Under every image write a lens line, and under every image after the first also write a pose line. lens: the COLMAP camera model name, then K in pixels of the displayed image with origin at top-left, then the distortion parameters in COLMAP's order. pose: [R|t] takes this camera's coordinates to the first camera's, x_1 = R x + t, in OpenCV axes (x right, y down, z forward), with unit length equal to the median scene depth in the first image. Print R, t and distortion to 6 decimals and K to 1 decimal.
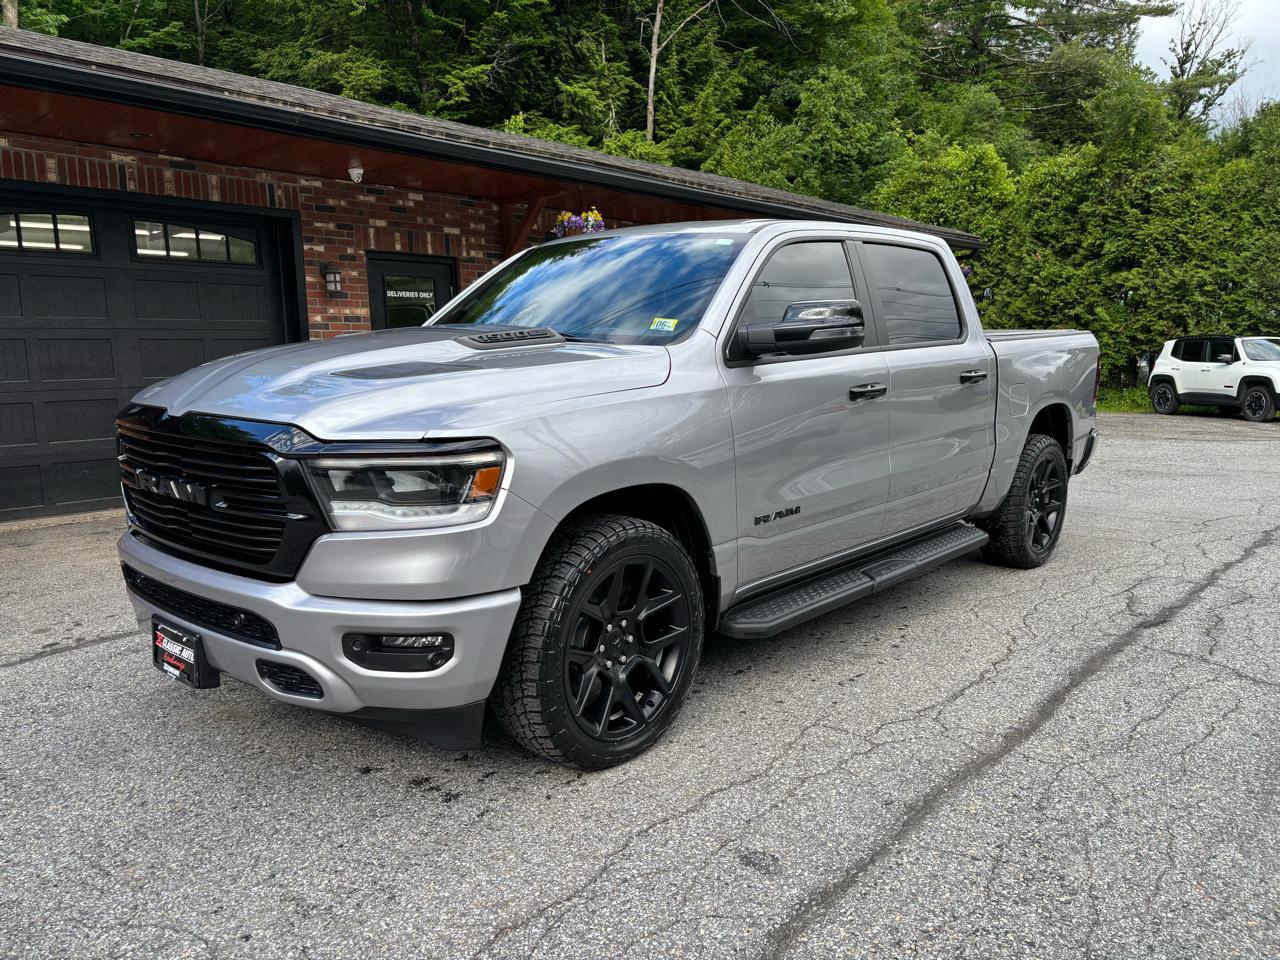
lens RADIAL K [[966.7, 0, 637.7], [0, 966.7, 480.1], [0, 0, 1]] dist [0.056397, -0.049755]
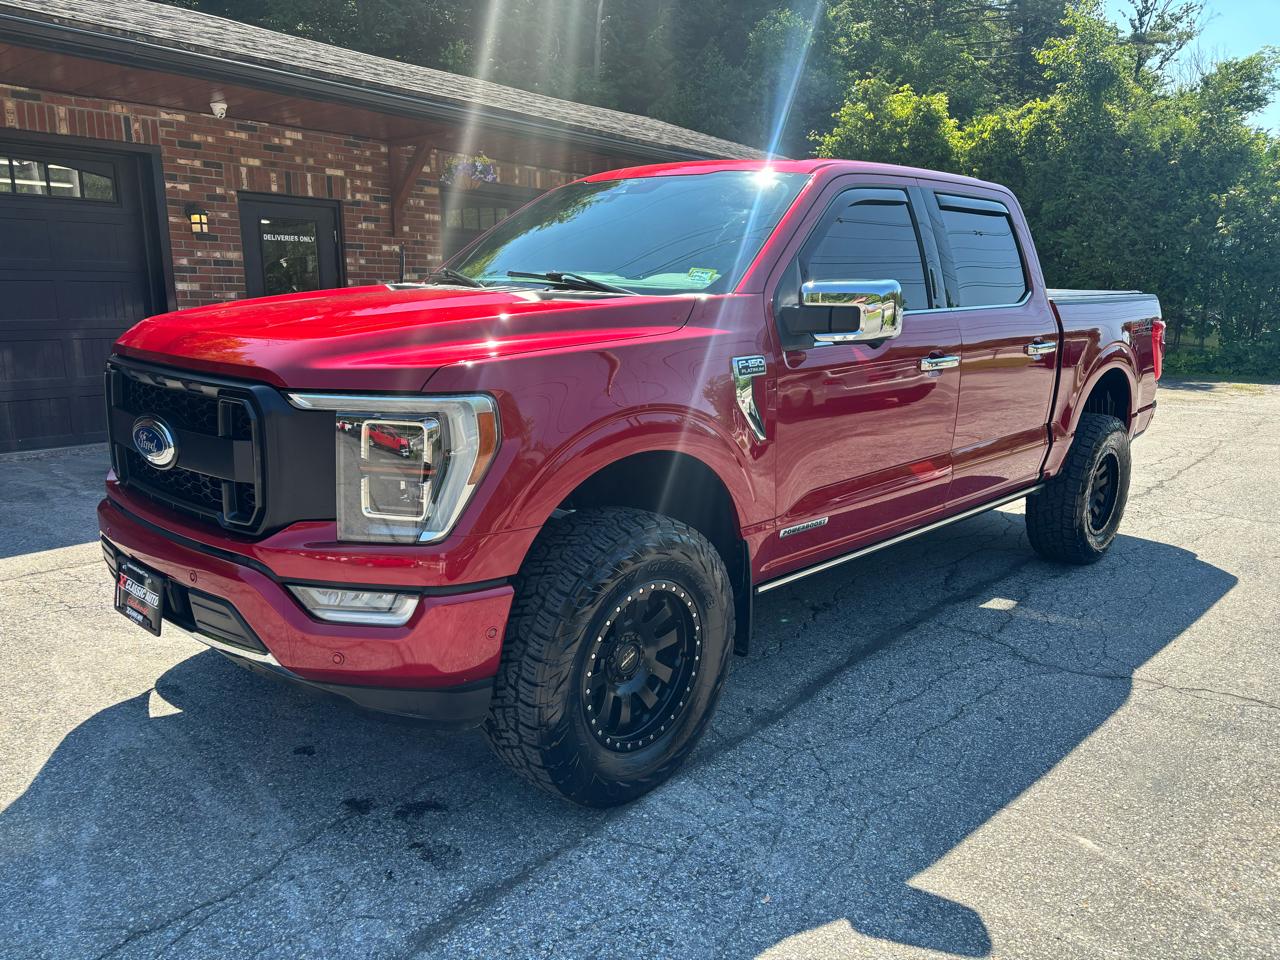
lens RADIAL K [[971.3, 0, 640.4], [0, 971.3, 474.5], [0, 0, 1]] dist [0.063317, -0.057697]
pose [[0.998941, 0.017381, 0.042601, 0.097375], [-0.019535, 0.998525, 0.050664, -0.017293], [-0.041657, -0.051443, 0.997807, 0.006410]]
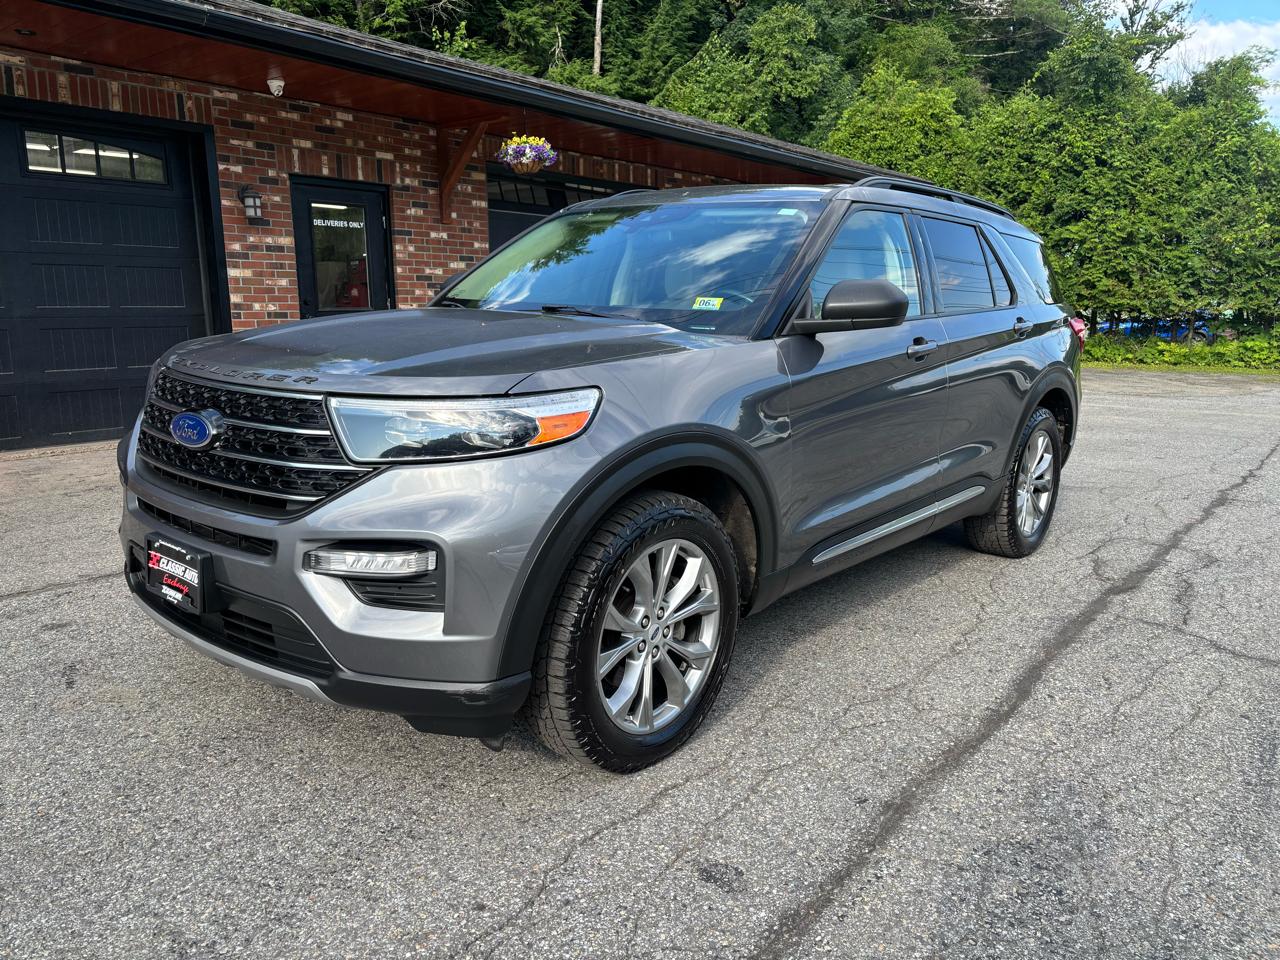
lens RADIAL K [[966.7, 0, 637.7], [0, 966.7, 480.1], [0, 0, 1]] dist [0.056397, -0.049755]
pose [[0.998169, 0.011966, 0.059291, -0.002078], [-0.015279, 0.998328, 0.055745, -0.003721], [-0.058525, -0.056549, 0.996683, 0.053649]]
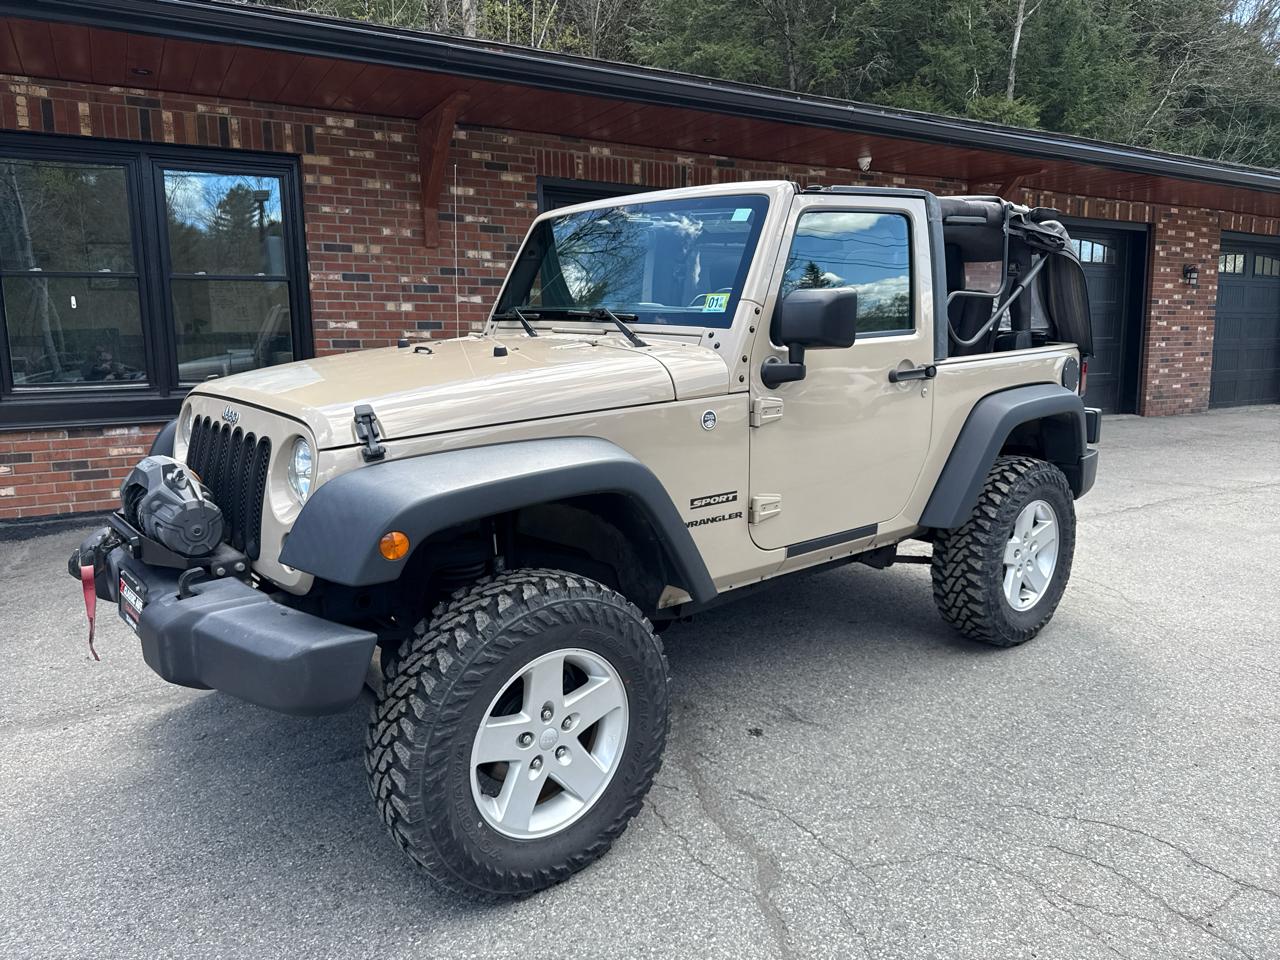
lens RADIAL K [[918.4, 0, 640.0], [0, 918.4, 480.0], [0, 0, 1]] dist [0.038165, -0.045629]
pose [[0.955779, 0.061360, -0.287614, -0.238248], [-0.049616, 0.997617, 0.047951, 0.001956], [0.289870, -0.031561, 0.956545, -0.078856]]
